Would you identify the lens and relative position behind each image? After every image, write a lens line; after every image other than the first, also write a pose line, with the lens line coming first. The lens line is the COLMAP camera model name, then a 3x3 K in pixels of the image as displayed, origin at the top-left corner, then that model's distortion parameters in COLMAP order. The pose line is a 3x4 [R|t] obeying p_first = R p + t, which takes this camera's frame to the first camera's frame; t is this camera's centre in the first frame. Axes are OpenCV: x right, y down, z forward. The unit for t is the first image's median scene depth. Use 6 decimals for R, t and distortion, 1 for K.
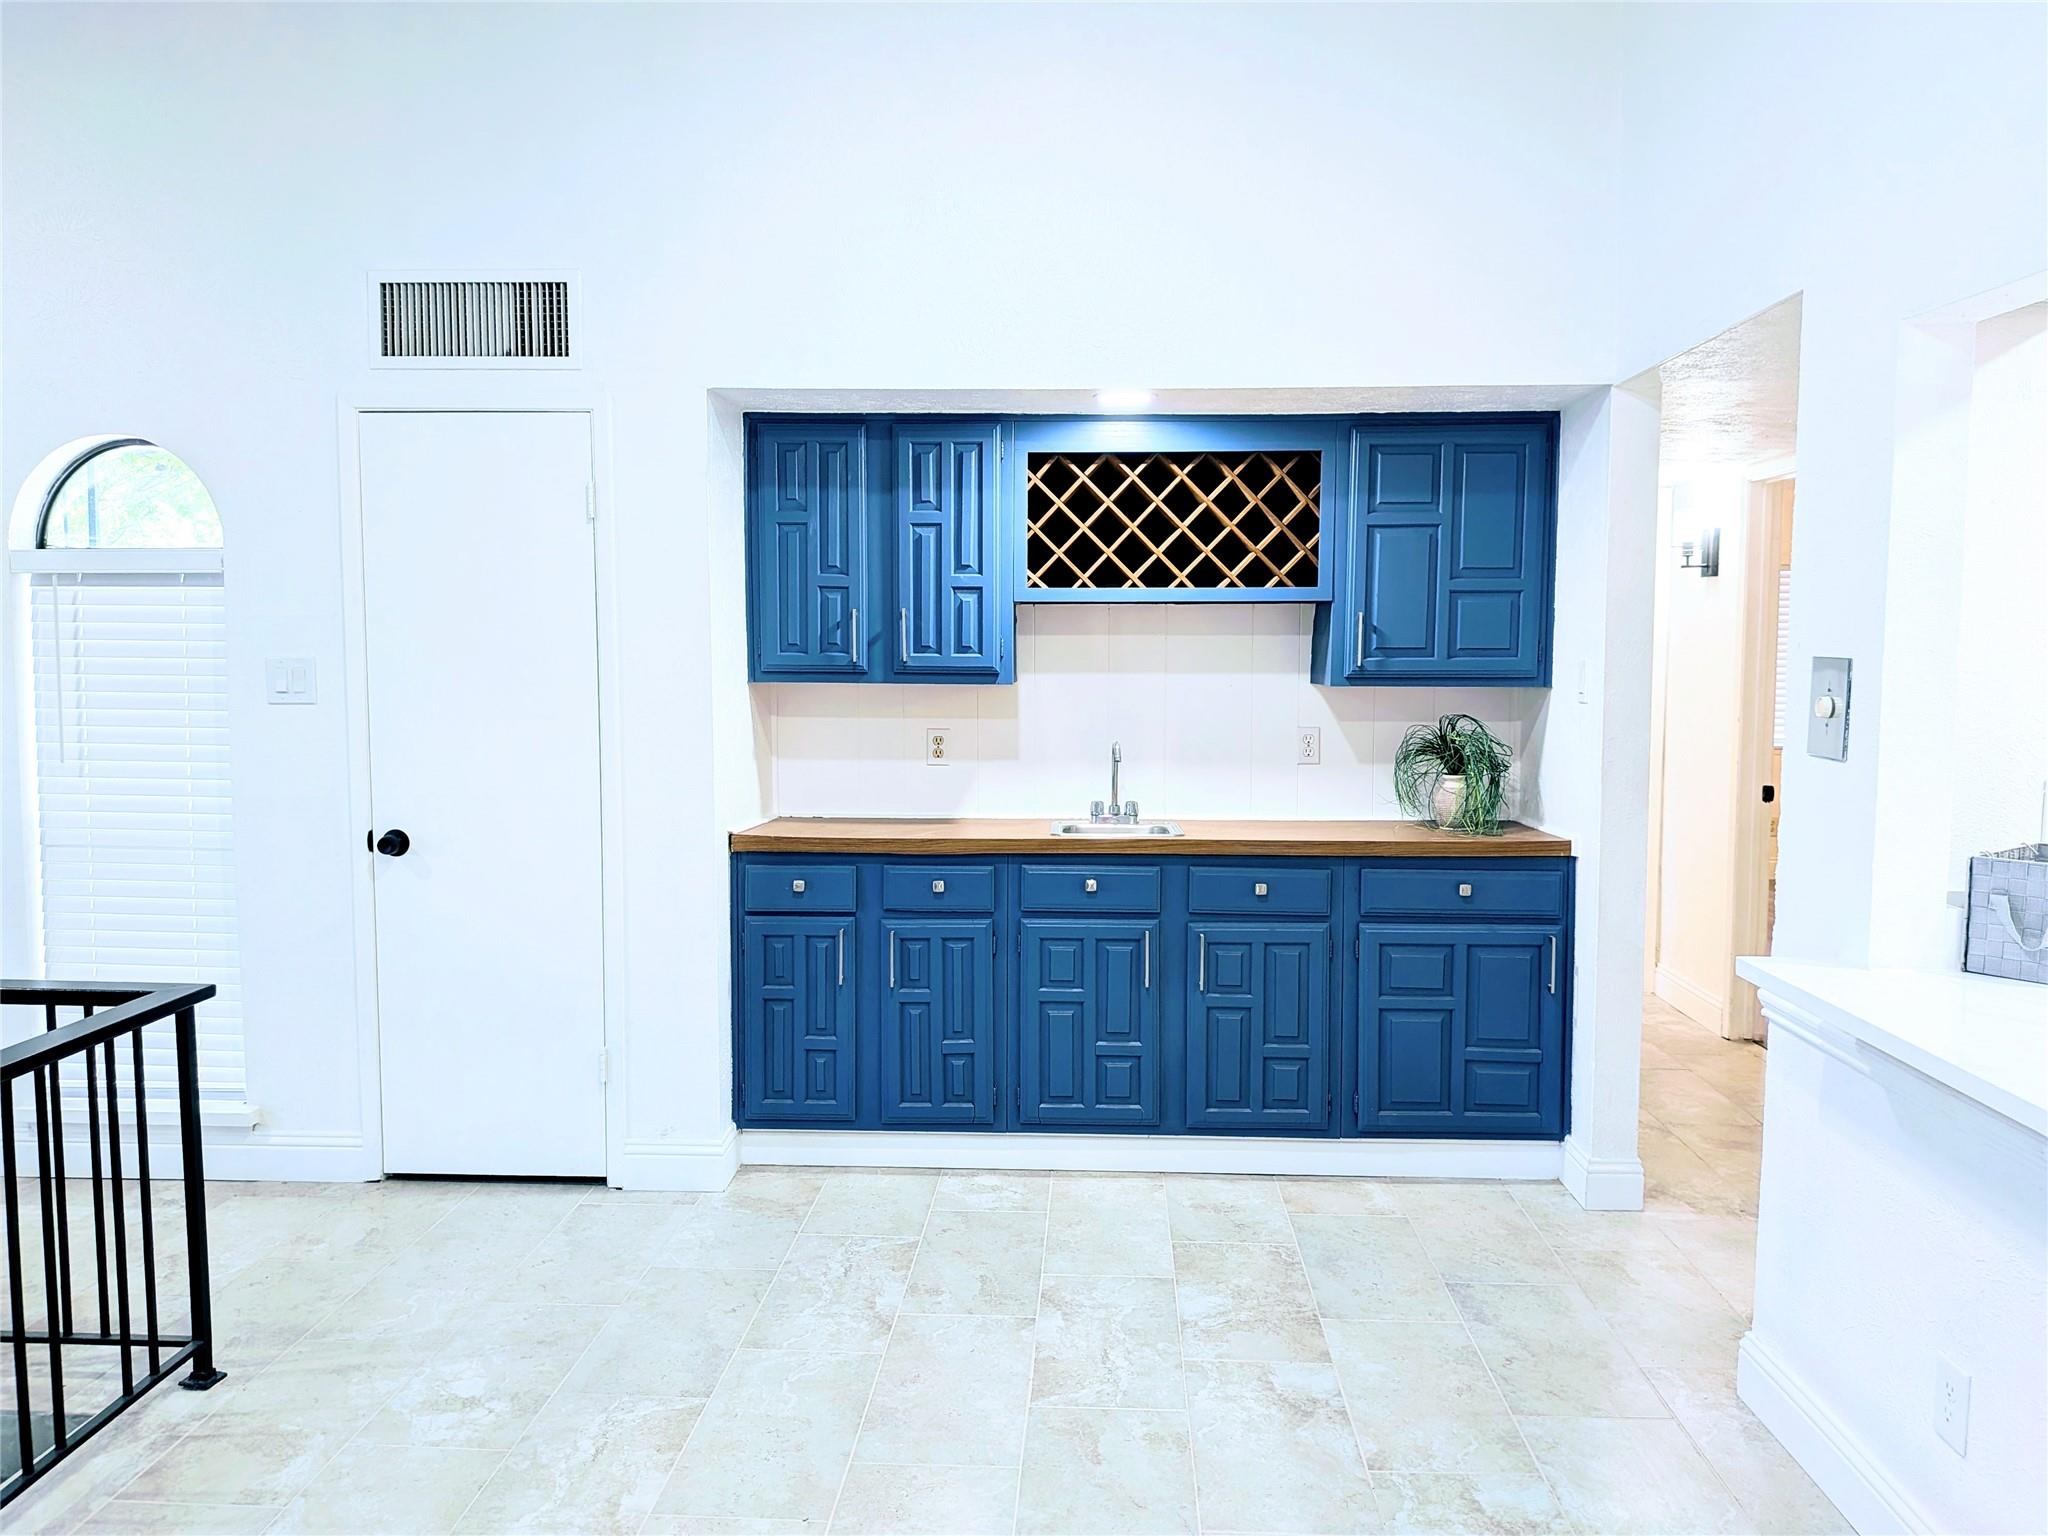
lens RADIAL K [[1343.0, 0, 1041.3], [0, 1343.0, 784.8], [0, 0, 1]] dist [0.031768, 0.001898]
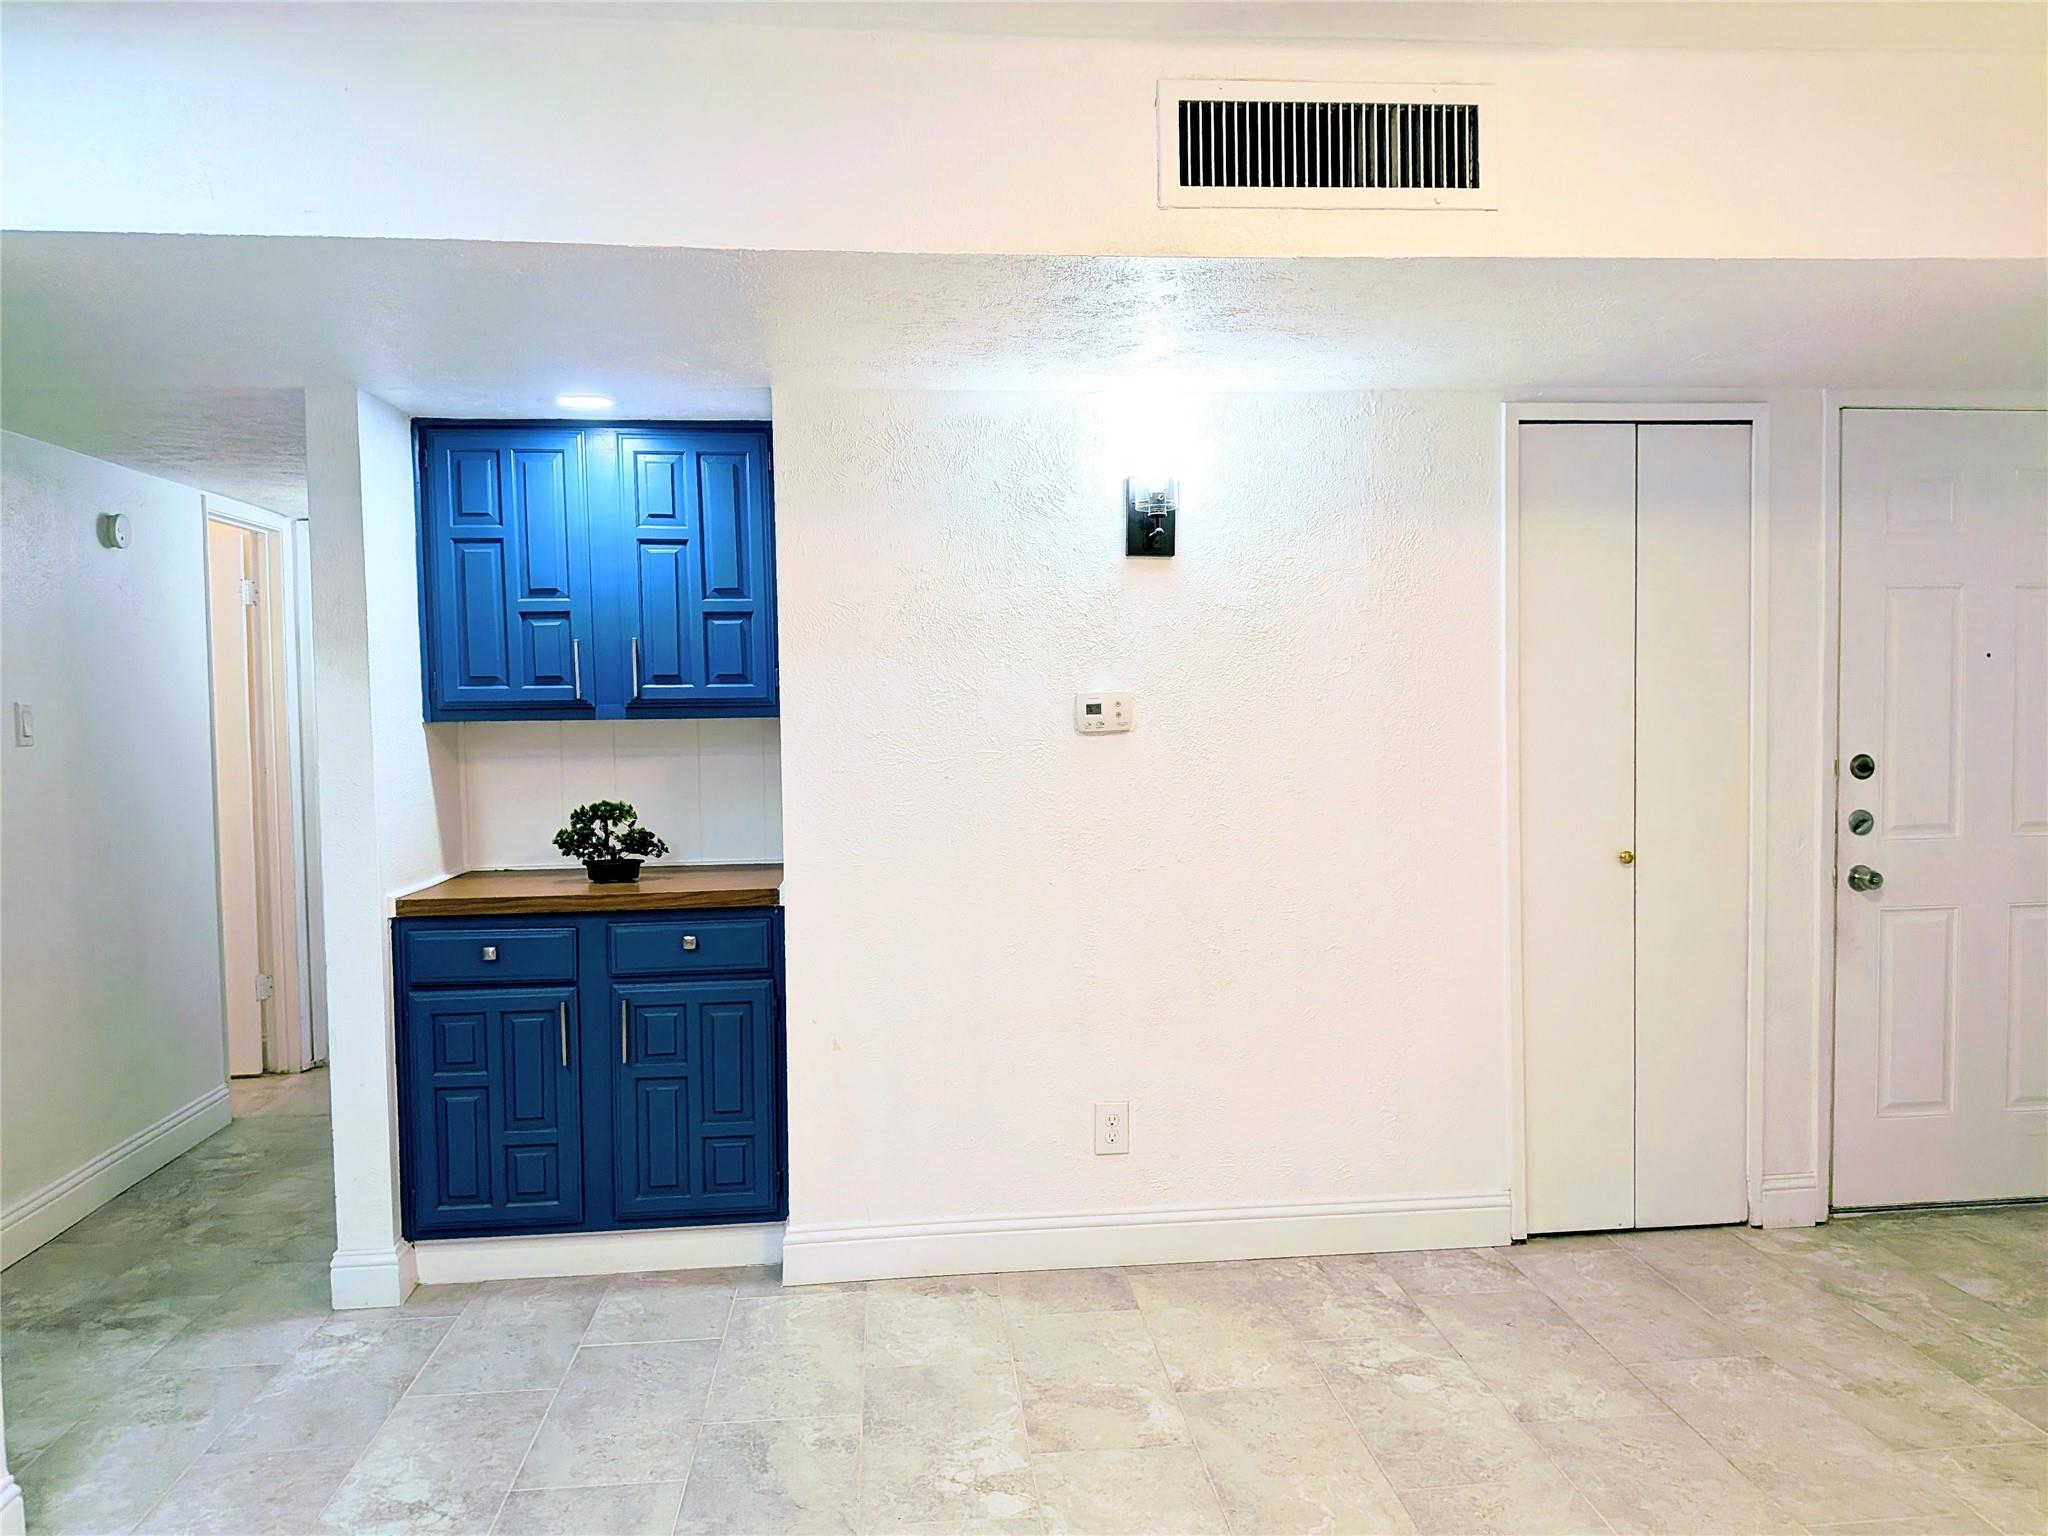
lens RADIAL K [[1473.6, 0, 1027.3], [0, 1473.6, 763.8], [0, 0, 1]] dist [0.029693, -0.058601]
pose [[0.989145, -0.023219, 0.145100, 0.240700], [0.029298, 0.998774, -0.039898, 0.002597], [-0.143996, 0.043716, 0.988612, -0.005988]]
